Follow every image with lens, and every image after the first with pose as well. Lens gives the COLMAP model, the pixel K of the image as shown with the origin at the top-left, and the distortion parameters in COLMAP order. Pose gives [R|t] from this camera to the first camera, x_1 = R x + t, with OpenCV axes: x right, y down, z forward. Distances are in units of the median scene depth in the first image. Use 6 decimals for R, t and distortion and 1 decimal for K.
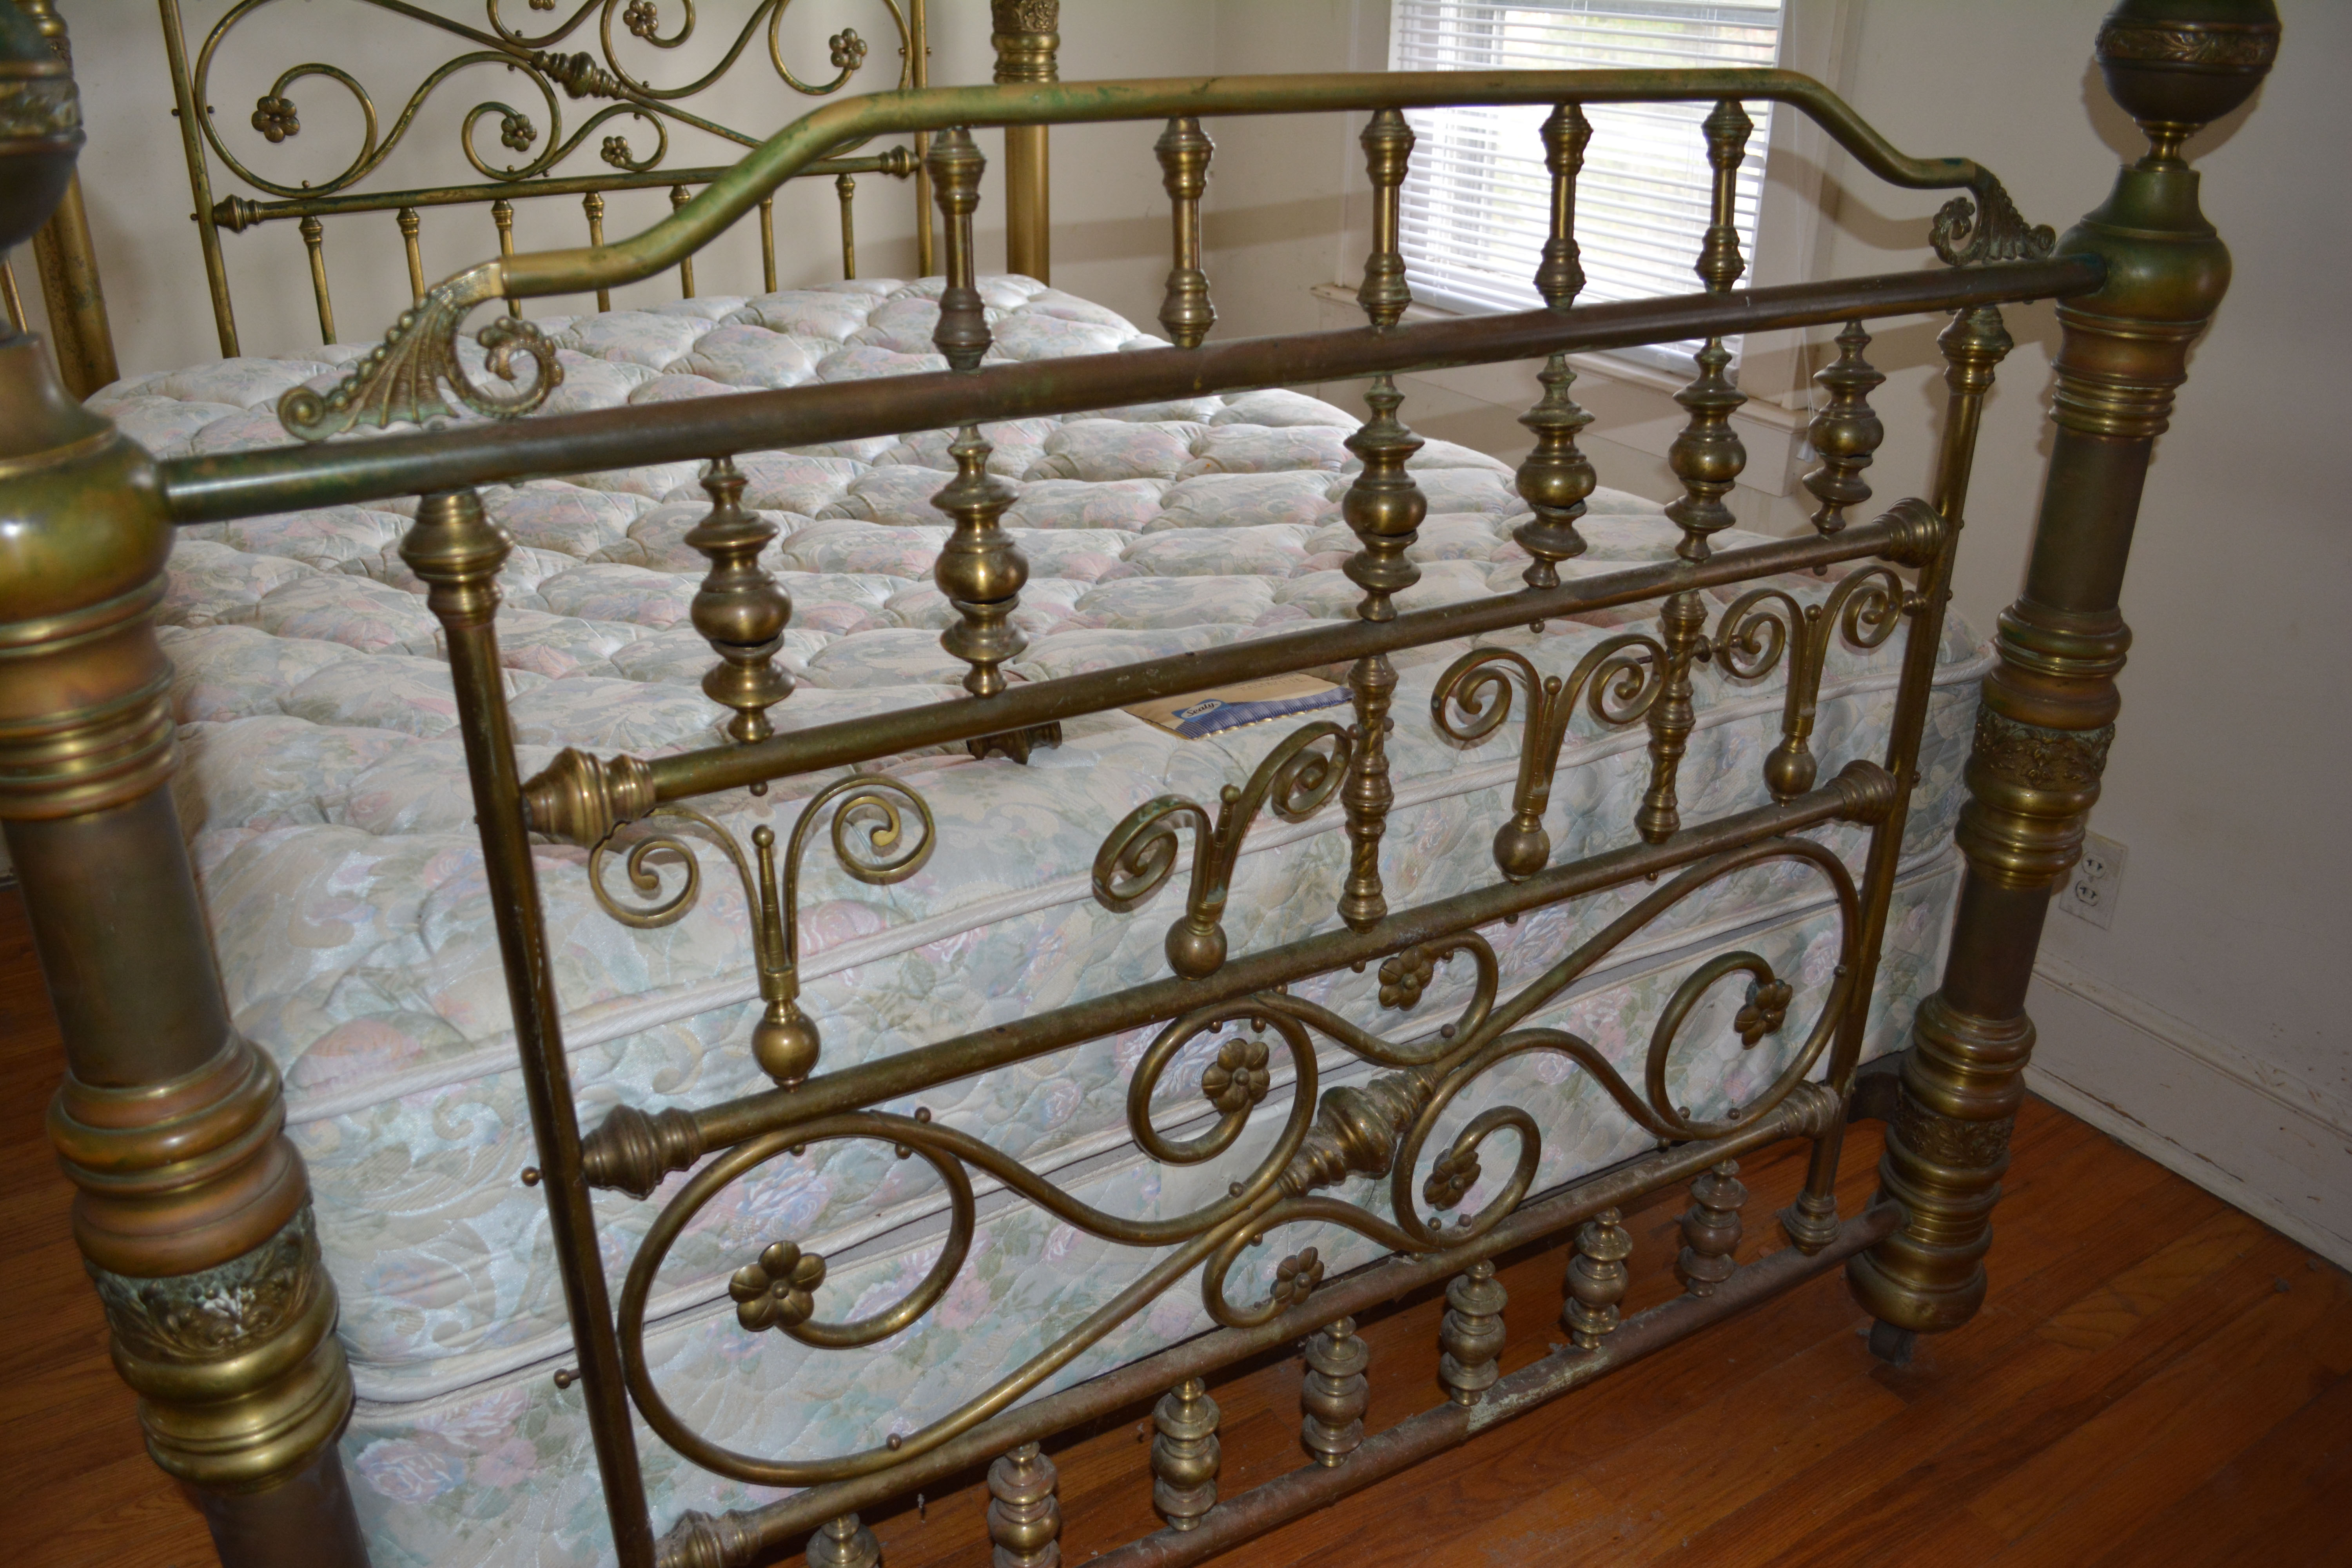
lens RADIAL K [[1863.1, 0, 1158.6], [0, 1863.1, 793.4], [0, 0, 1]] dist [-0.082263, 0.001264]
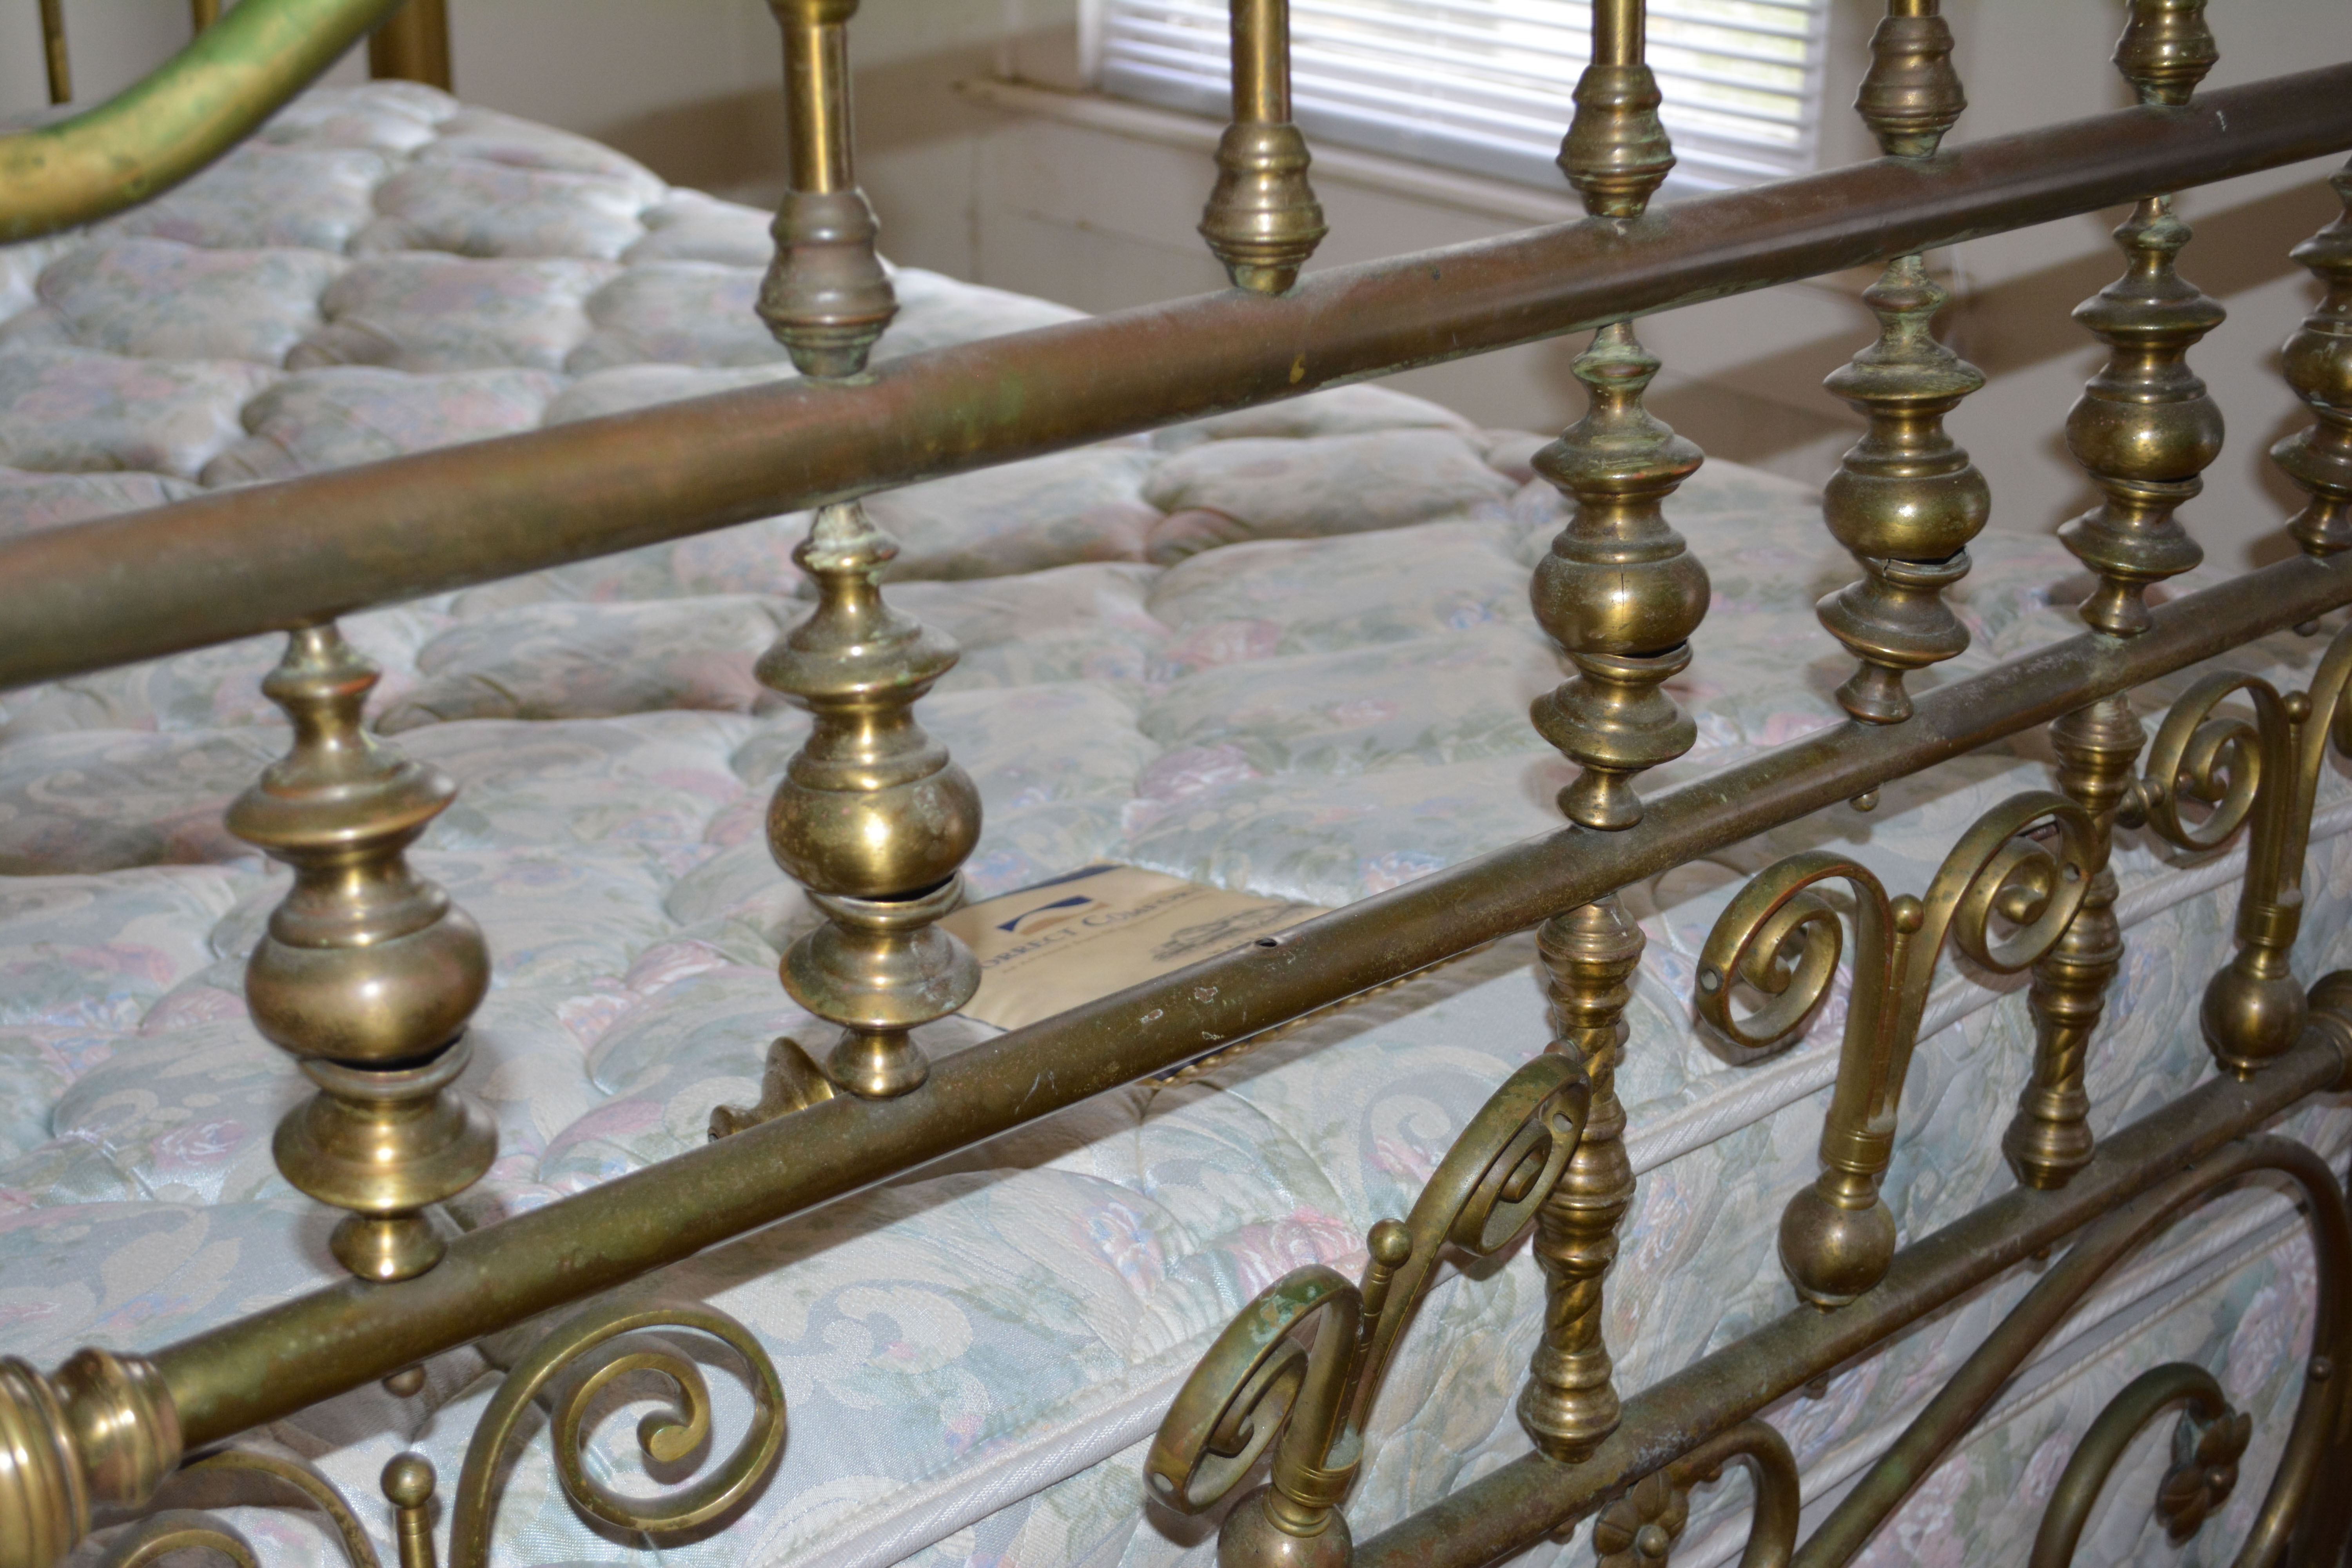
lens RADIAL K [[3292.8, 0, 1177.8], [0, 3292.8, 786.7], [0, 0, 1]] dist [-0.025370, -0.025661]
pose [[0.981293, -0.075954, 0.176903, -0.127400], [0.085471, 0.995241, -0.046805, -0.067355], [-0.172506, 0.061050, 0.983115, 0.173474]]
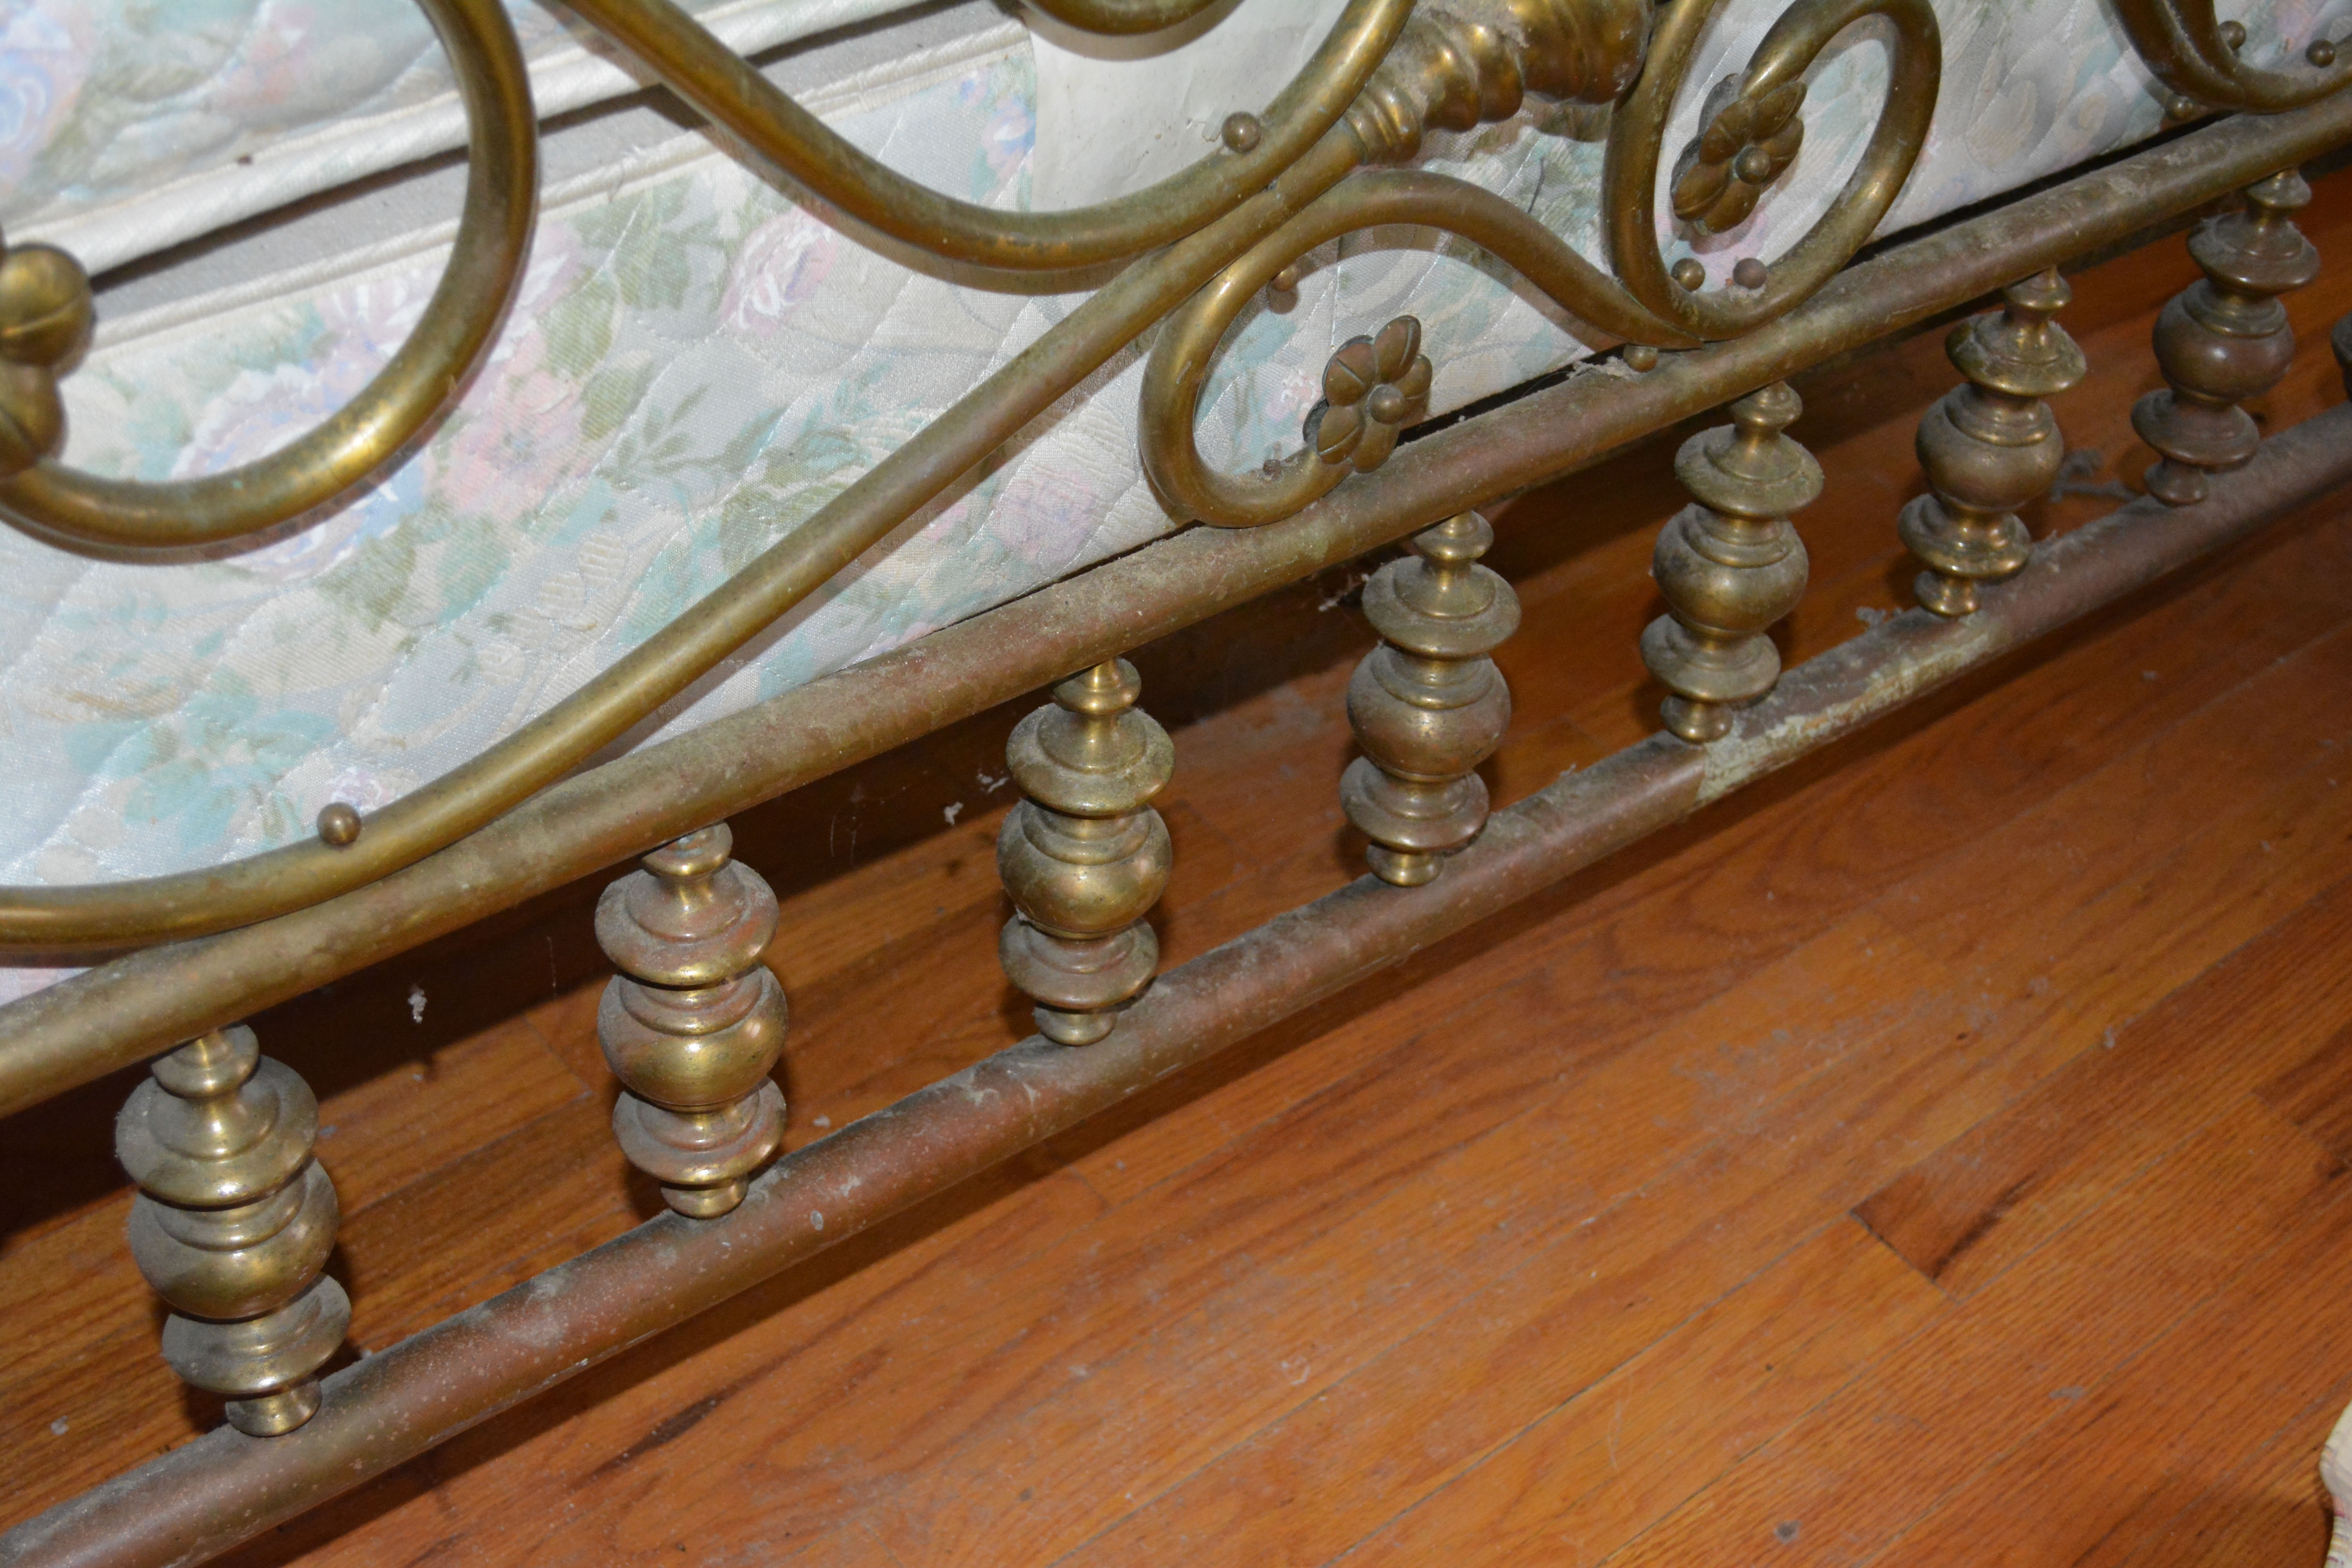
lens RADIAL K [[3292.8, 0, 1177.8], [0, 3292.8, 786.7], [0, 0, 1]] dist [-0.025370, -0.025661]
pose [[0.991861, -0.041165, 0.120486, -0.056416], [0.006005, 0.960364, 0.278684, 0.161779], [-0.127183, -0.275692, 0.952795, 0.357588]]
